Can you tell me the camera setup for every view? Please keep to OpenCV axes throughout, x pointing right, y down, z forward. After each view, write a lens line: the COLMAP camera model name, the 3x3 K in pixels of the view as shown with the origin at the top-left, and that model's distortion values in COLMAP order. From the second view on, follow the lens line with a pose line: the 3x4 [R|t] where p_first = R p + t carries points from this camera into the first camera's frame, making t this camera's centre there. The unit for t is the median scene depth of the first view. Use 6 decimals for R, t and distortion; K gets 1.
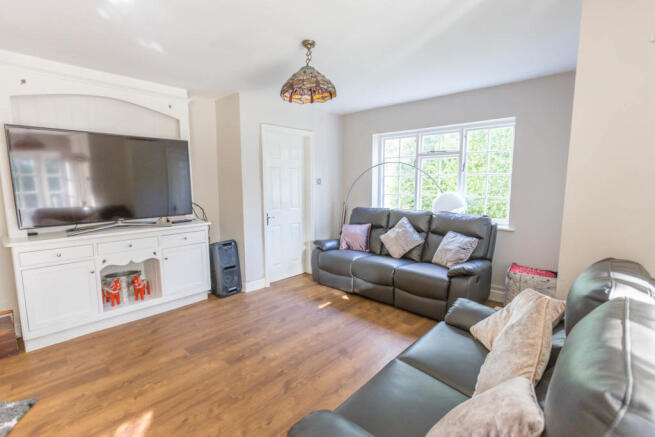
lens RADIAL K [[318.7, 0, 324.9], [0, 318.7, 219.8], [0, 0, 1]] dist [0.002260, 0.000480]
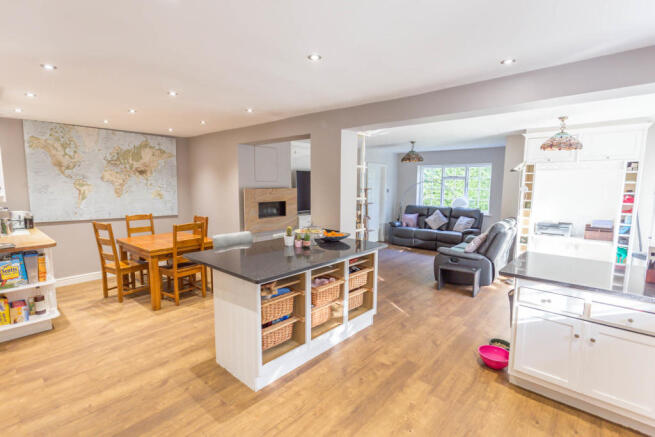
lens RADIAL K [[316.8, 0, 318.2], [0, 316.8, 220.6], [0, 0, 1]] dist [0.000166, 0.000015]
pose [[0.999787, 0.006853, 0.019478, -0.552193], [-0.006836, 0.999976, -0.000985, 0.068690], [-0.019484, 0.000852, 0.999810, -1.001112]]
